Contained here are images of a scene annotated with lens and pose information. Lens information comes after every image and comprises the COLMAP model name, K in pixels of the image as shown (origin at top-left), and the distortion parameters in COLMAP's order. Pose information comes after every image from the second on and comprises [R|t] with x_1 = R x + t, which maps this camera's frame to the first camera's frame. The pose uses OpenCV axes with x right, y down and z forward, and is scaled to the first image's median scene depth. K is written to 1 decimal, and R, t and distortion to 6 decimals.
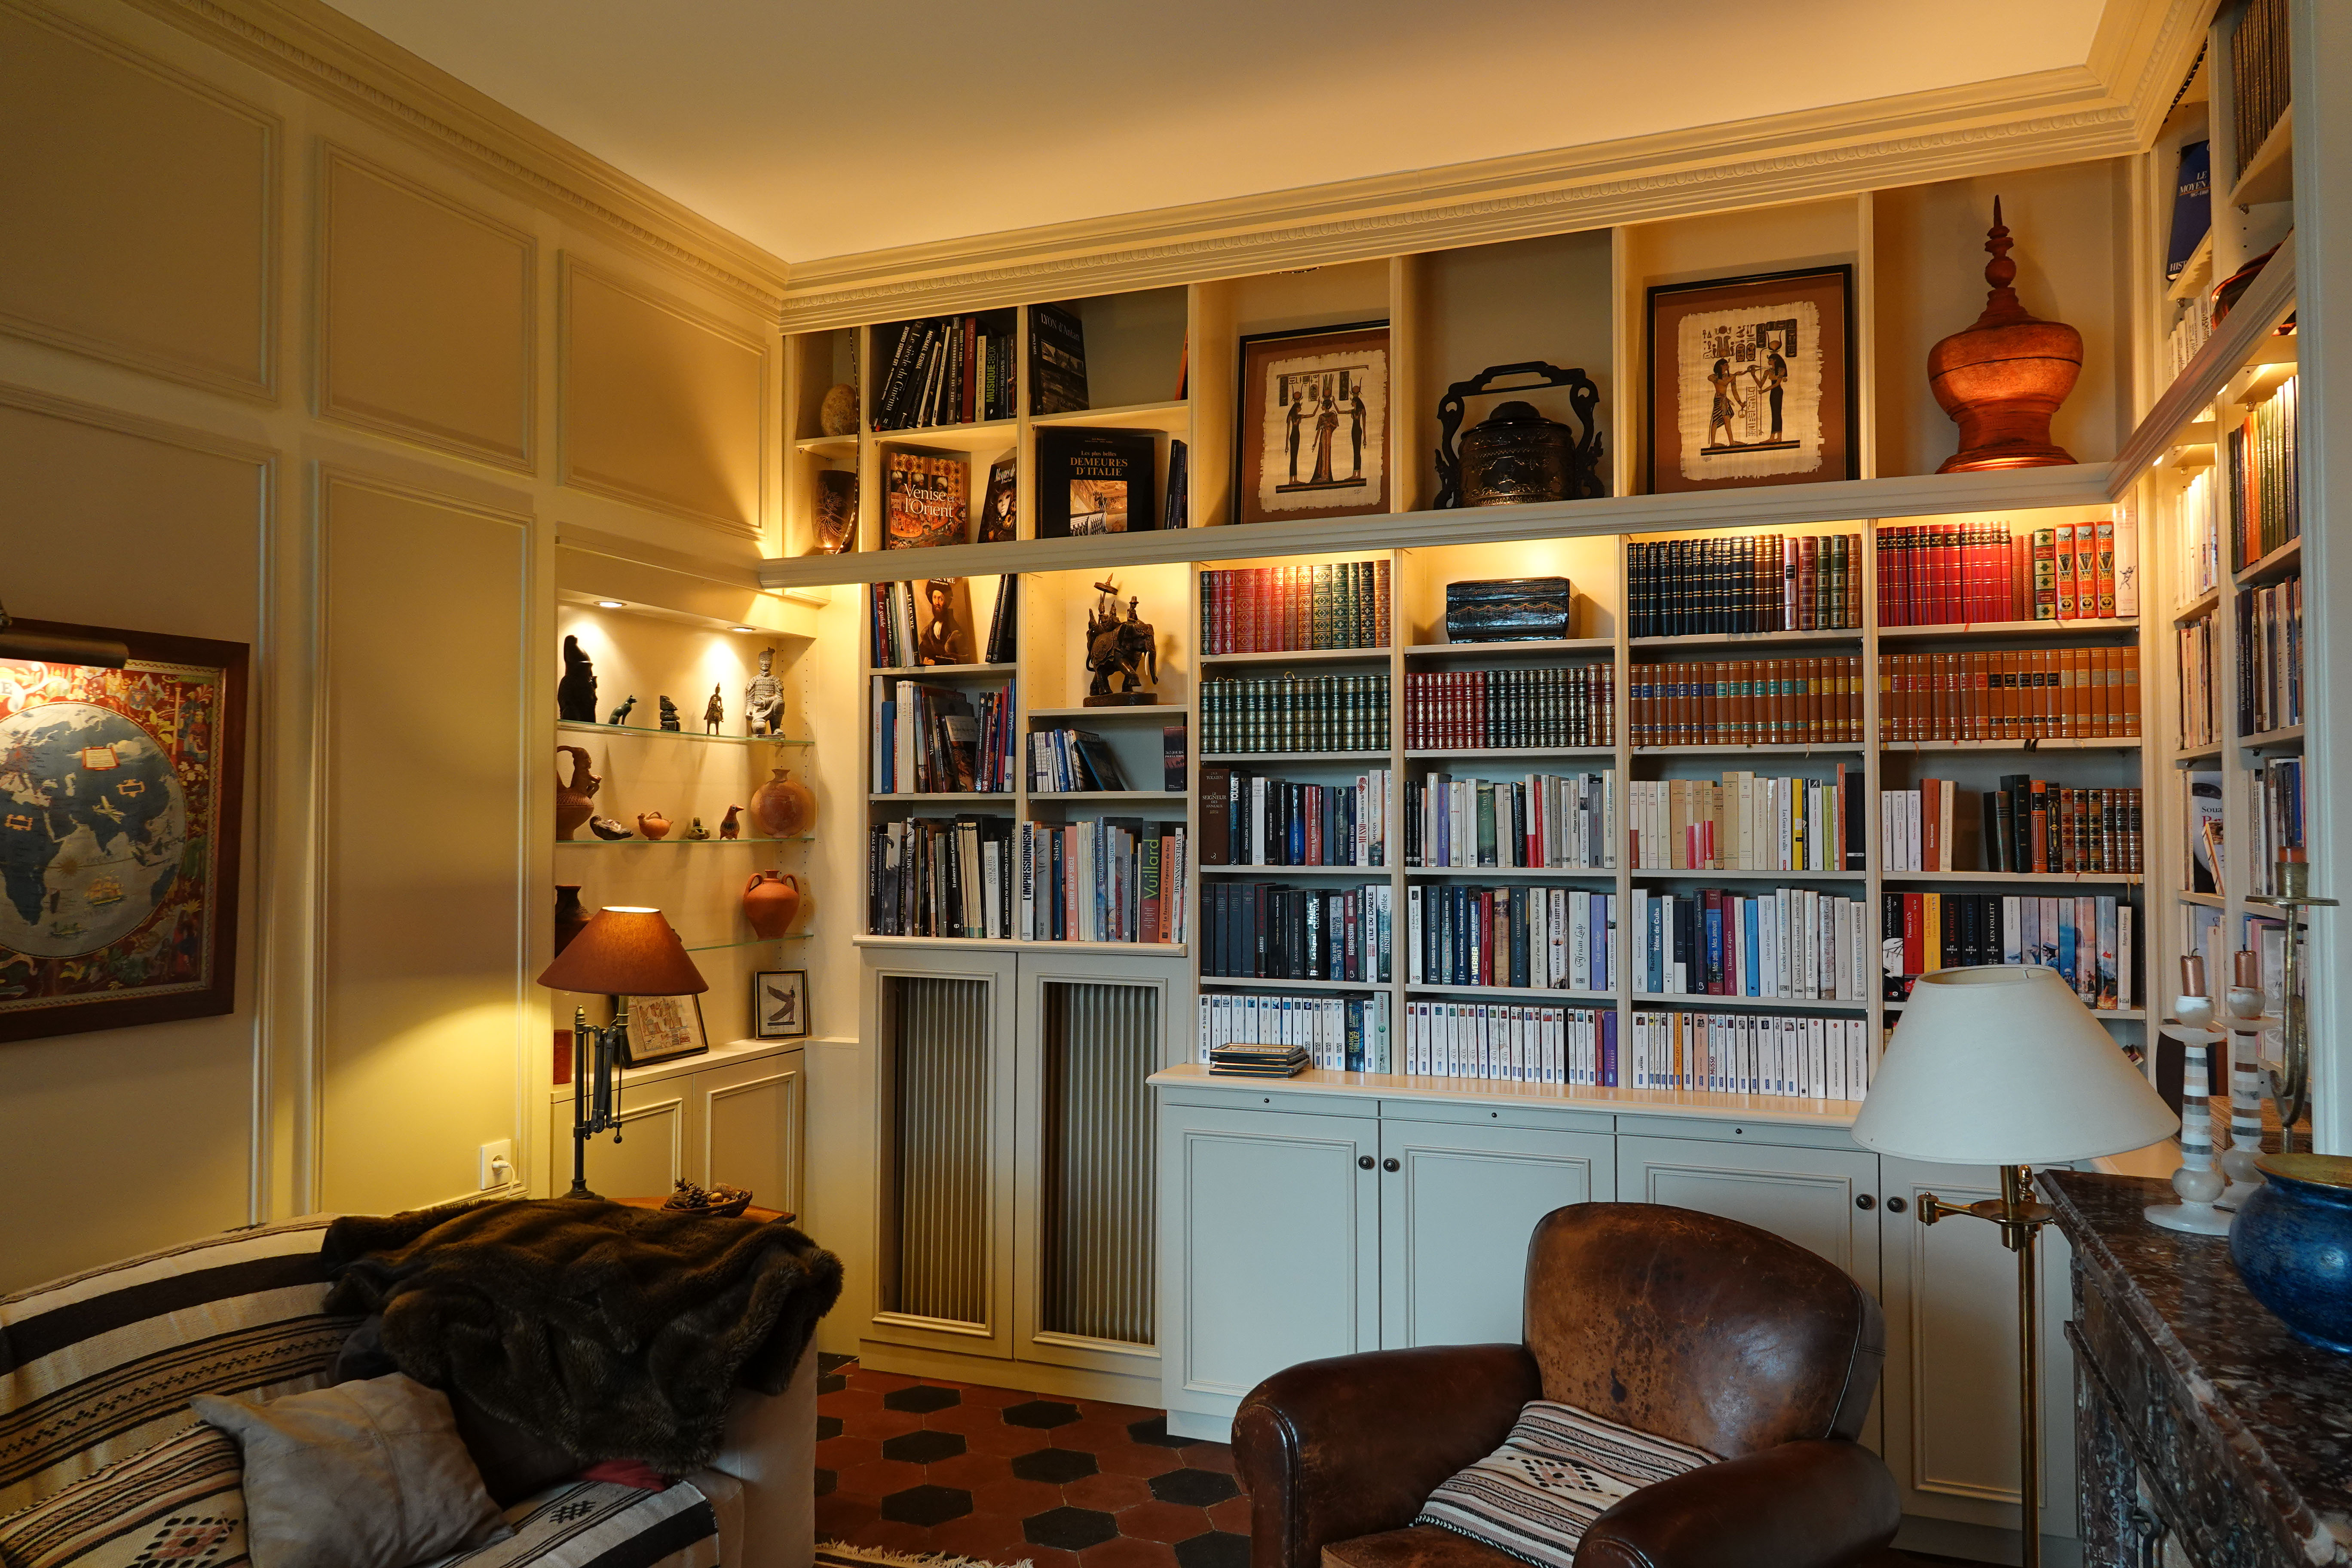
lens RADIAL K [[1625.9, 0, 1175.3], [0, 1625.9, 780.2], [0, 0, 1]] dist [0.014355, 0.002115]
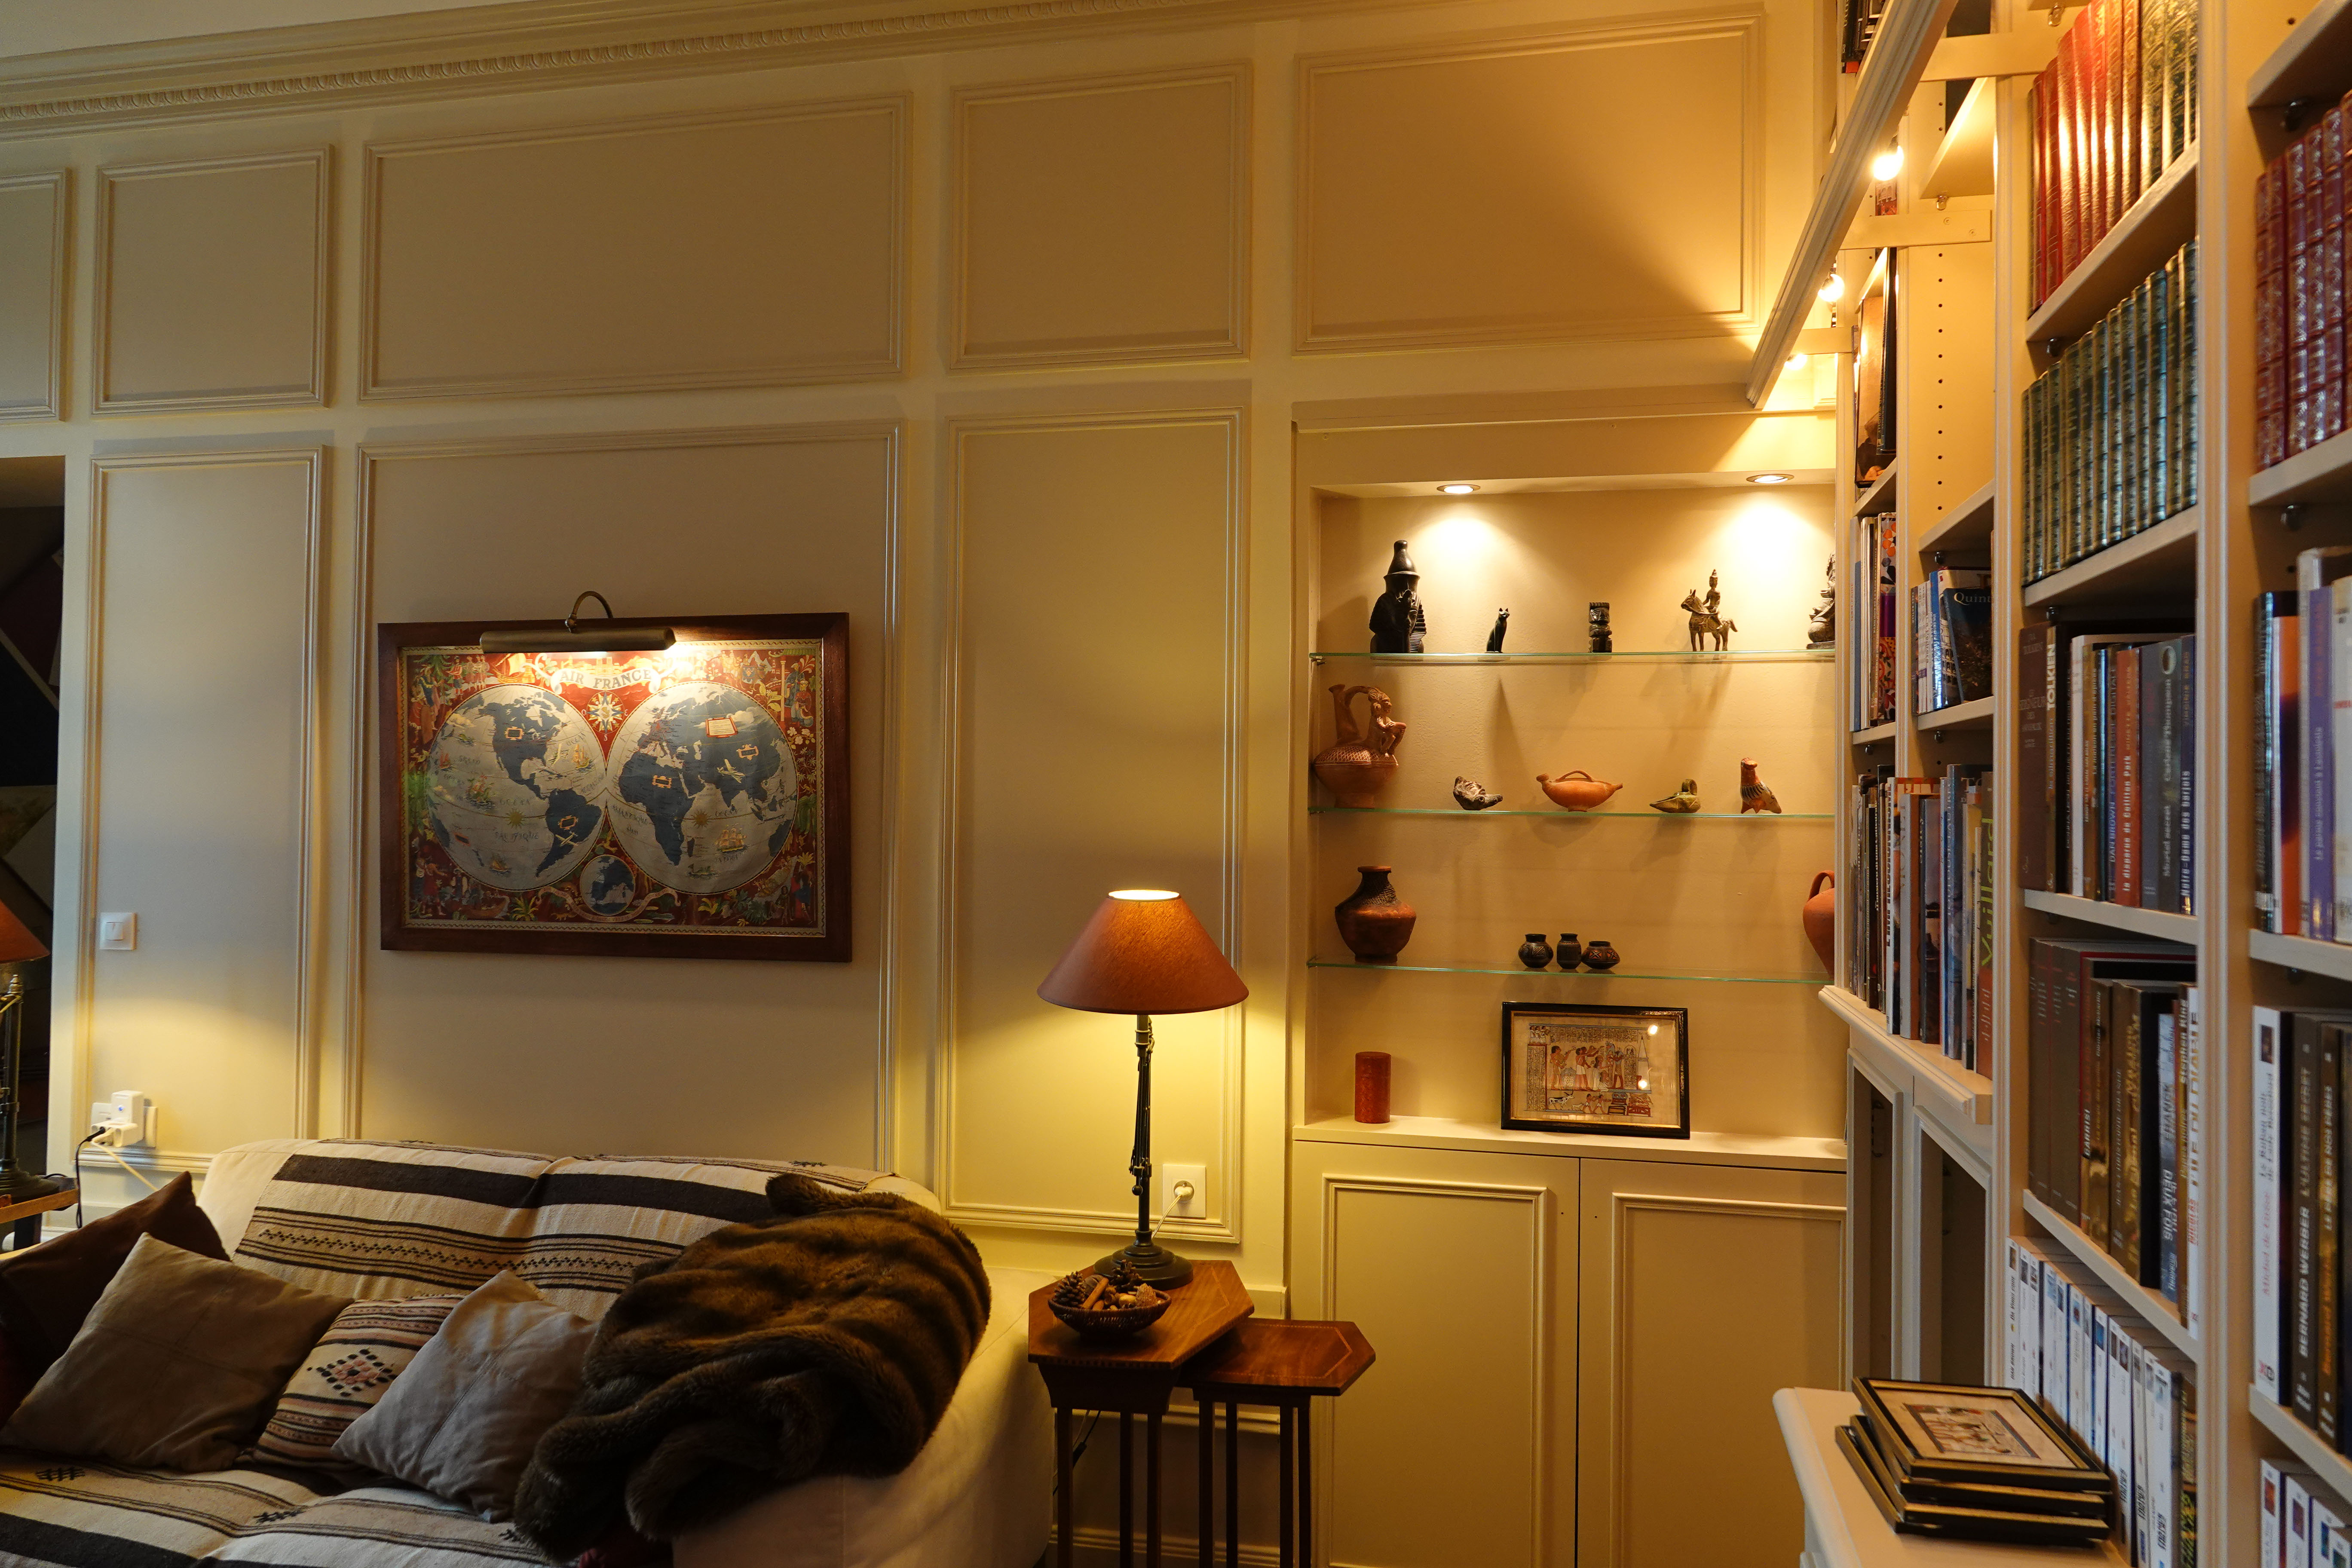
lens RADIAL K [[1625.9, 0, 1177.9], [0, 1625.9, 786.5], [0, 0, 1]] dist [0.014355, 0.002115]
pose [[0.136961, -0.013271, -0.990488, 0.530763], [0.018659, 0.999767, -0.010815, 0.046653], [0.990401, -0.017000, 0.137177, 1.134302]]
